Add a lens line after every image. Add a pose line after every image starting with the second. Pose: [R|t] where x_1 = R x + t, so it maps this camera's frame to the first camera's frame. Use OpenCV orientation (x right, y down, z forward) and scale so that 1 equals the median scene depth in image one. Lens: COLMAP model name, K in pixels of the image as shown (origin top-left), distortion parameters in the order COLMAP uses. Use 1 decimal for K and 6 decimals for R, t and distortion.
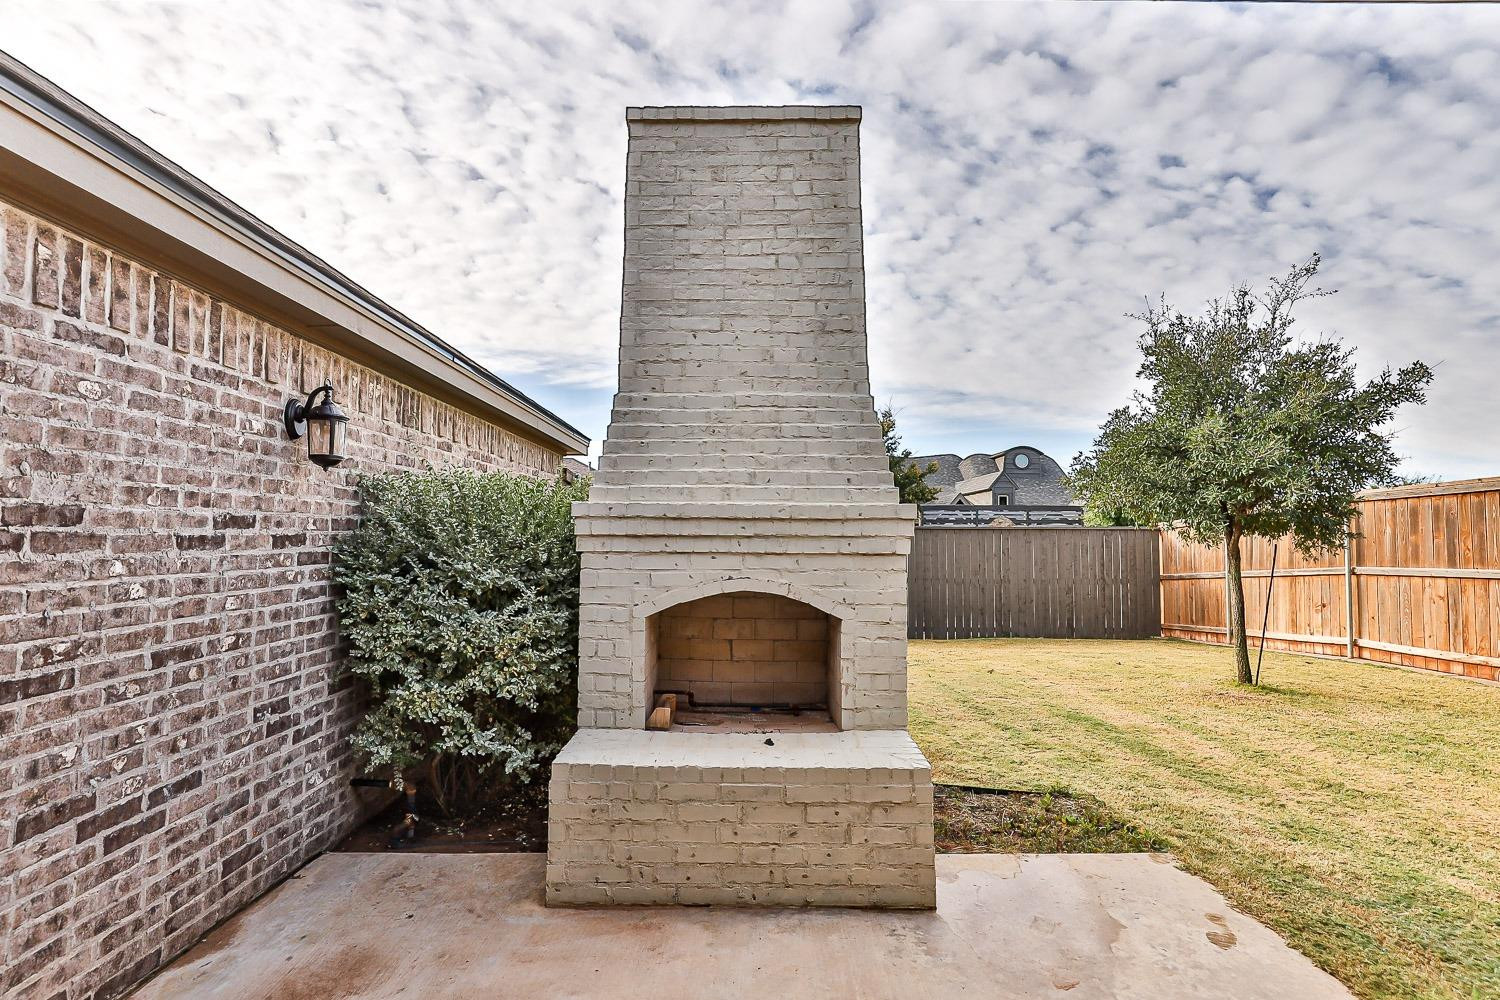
lens RADIAL K [[725.5, 0, 740.7], [0, 725.5, 504.1], [0, 0, 1]] dist [0.000635, 0.001557]
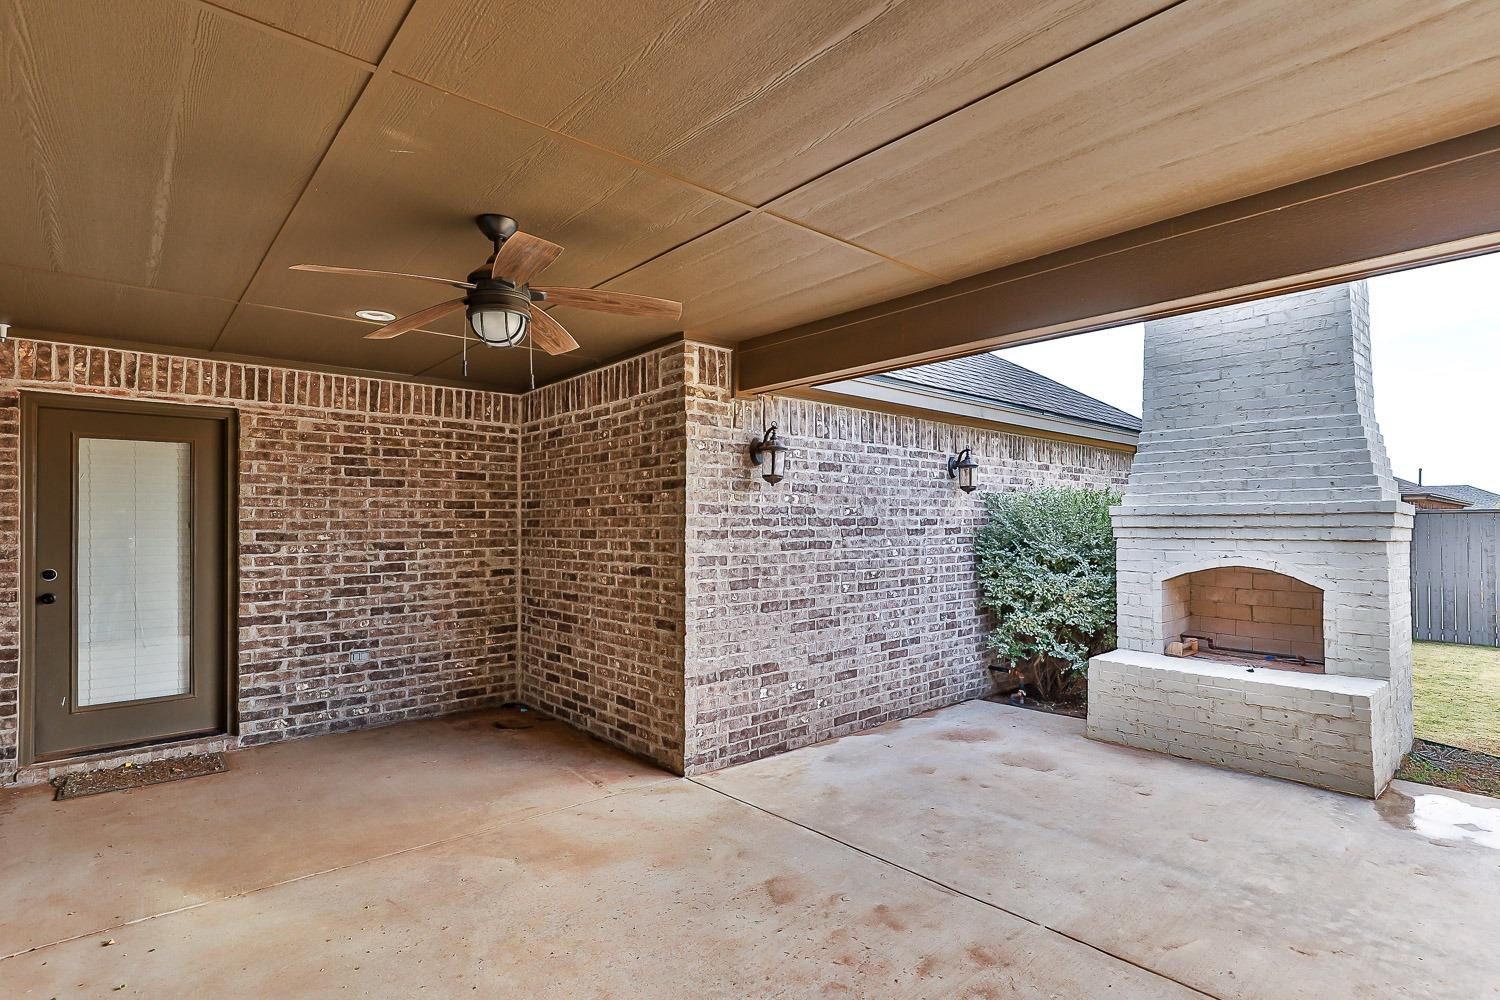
lens RADIAL K [[725.5, 0, 742.0], [0, 725.5, 521.0], [0, 0, 1]] dist [0.000635, 0.001557]
pose [[0.657653, -0.012251, -0.753221, 0.454756], [0.042216, 0.998896, 0.020612, -0.038785], [0.752137, -0.045353, 0.657444, -0.675096]]
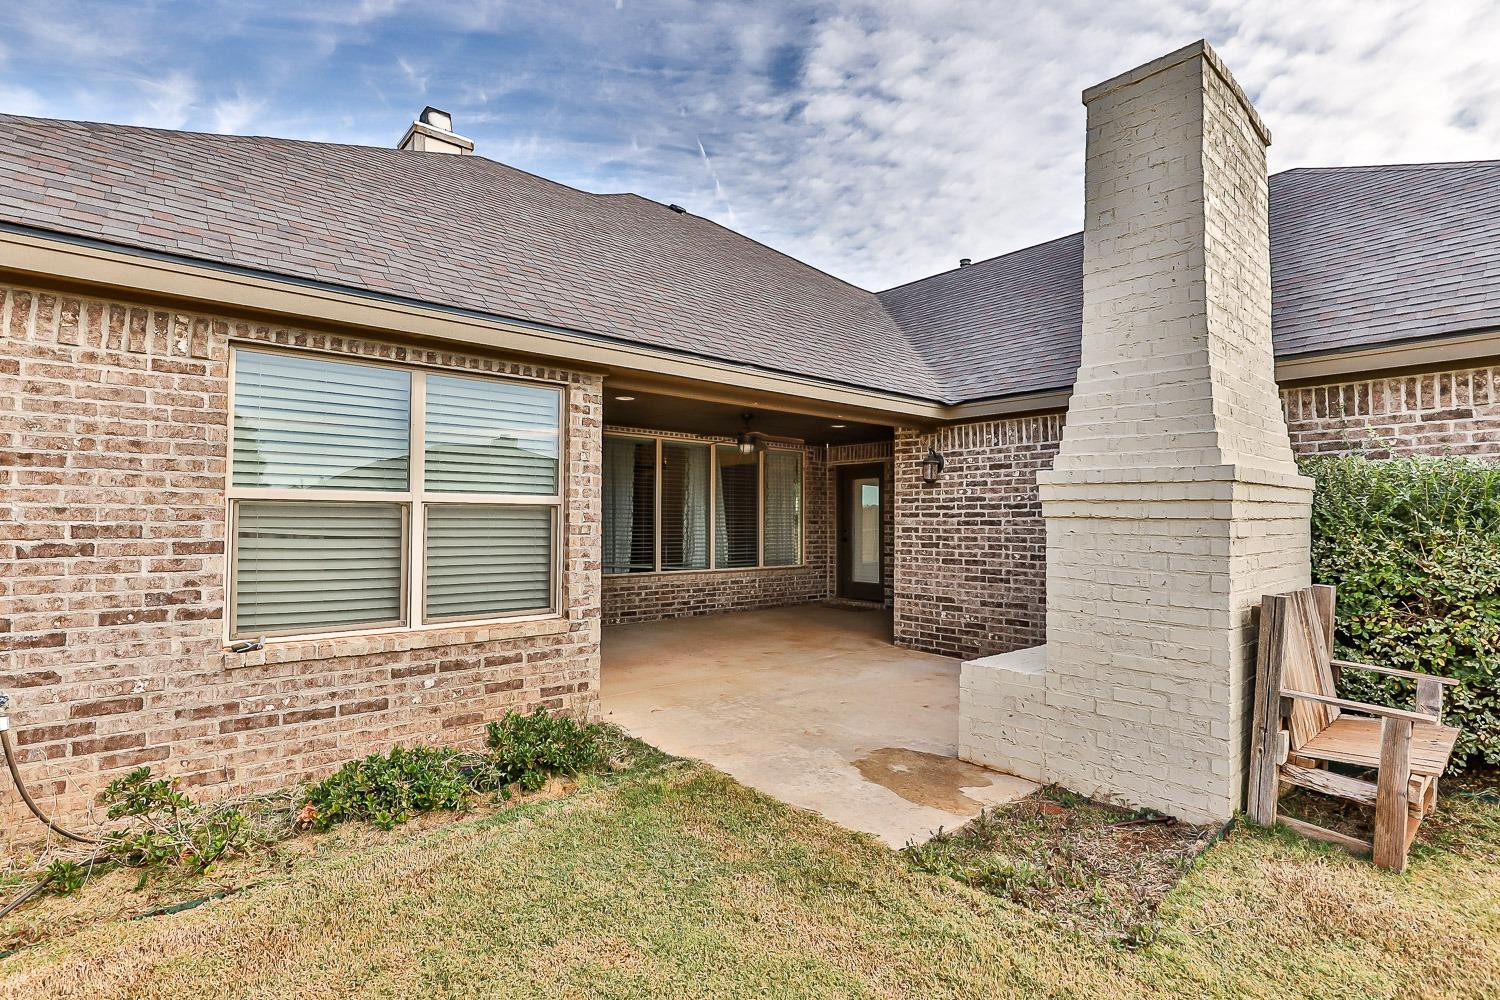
lens RADIAL K [[725.5, 0, 748.6], [0, 725.5, 502.4], [0, 0, 1]] dist [0.000635, 0.001557]
pose [[-0.760269, -0.018995, -0.649331, 1.378709], [0.028137, 0.997671, -0.062129, 0.108274], [0.648999, -0.065505, -0.757964, 1.706579]]
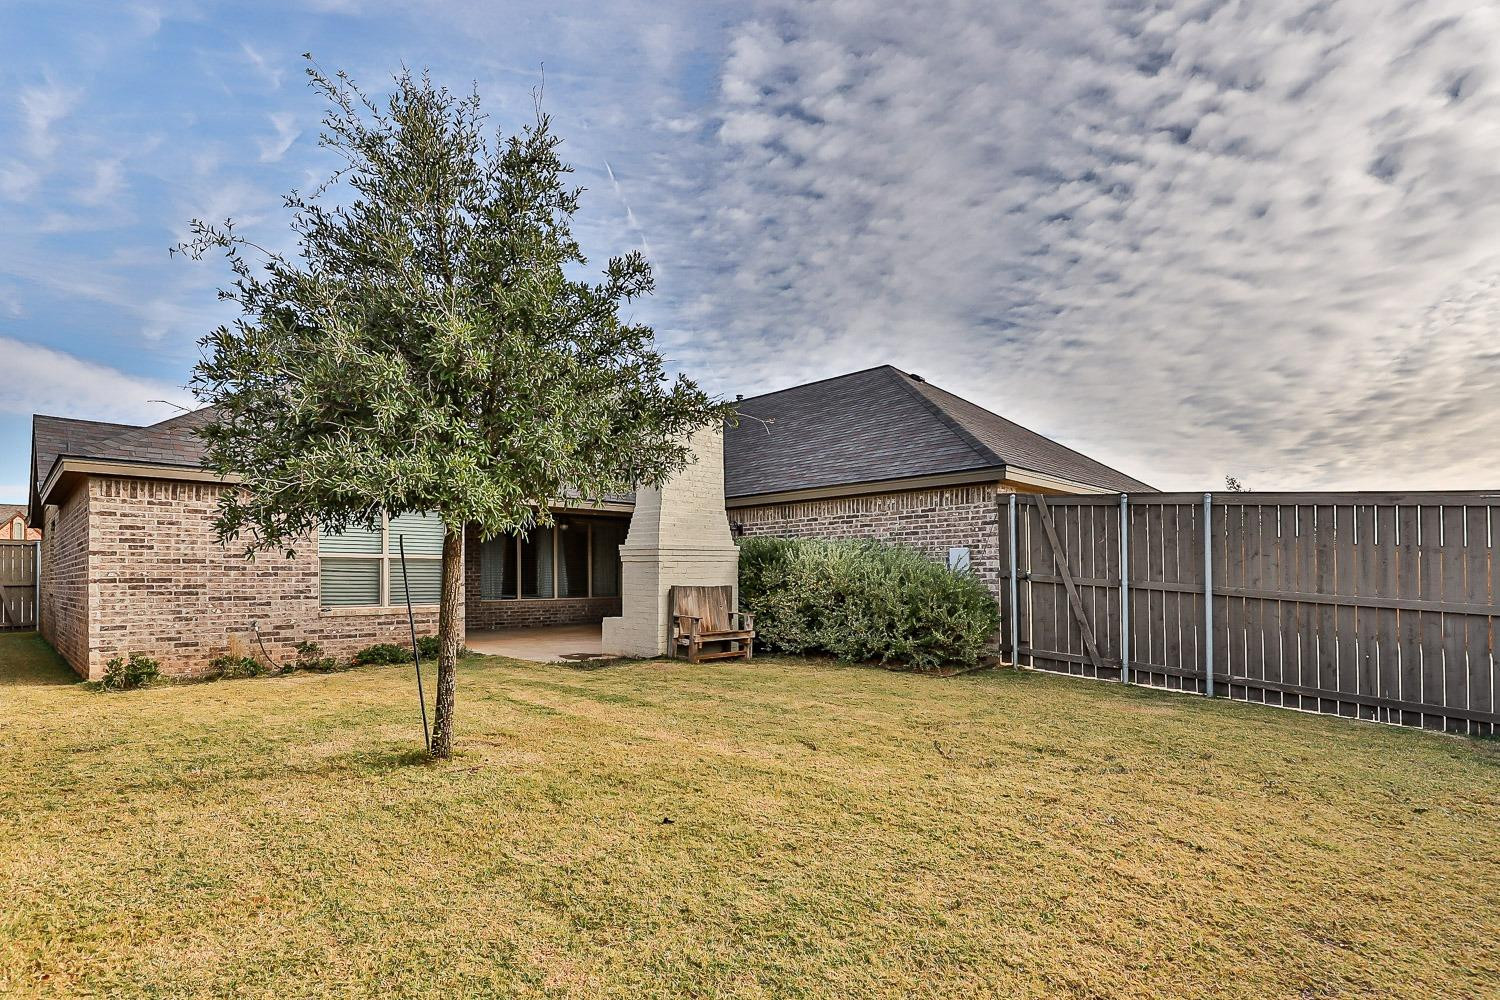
lens RADIAL K [[725.5, 0, 757.9], [0, 725.5, 566.0], [0, 0, 1]] dist [0.000635, 0.001557]
pose [[-0.689041, -0.005371, -0.724702, 2.873431], [0.042143, 0.997983, -0.047465, 0.407148], [0.723496, -0.063246, -0.687426, 5.509797]]
